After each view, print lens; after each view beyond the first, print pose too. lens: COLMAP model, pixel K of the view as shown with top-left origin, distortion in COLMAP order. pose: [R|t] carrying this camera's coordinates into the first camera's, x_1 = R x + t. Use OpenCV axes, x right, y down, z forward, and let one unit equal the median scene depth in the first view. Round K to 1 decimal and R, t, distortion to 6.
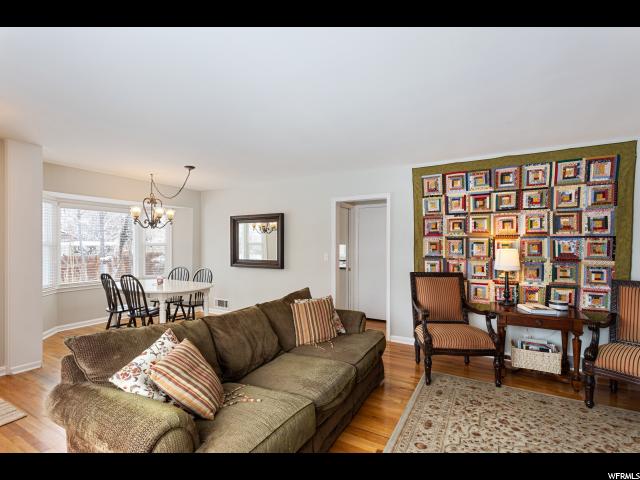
lens RADIAL K [[302.5, 0, 317.6], [0, 302.5, 244.1], [0, 0, 1]] dist [-0.002076, 0.000207]
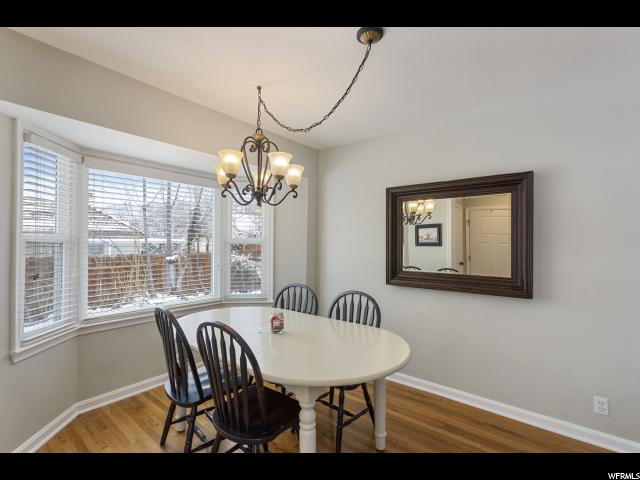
lens RADIAL K [[302.5, 0, 321.2], [0, 302.5, 240.5], [0, 0, 1]] dist [-0.002076, 0.000207]
pose [[0.987466, 0.005986, -0.157716, -0.348049], [-0.007213, 0.999948, -0.007214, 0.003482], [0.157664, 0.008261, 0.987458, 0.513397]]
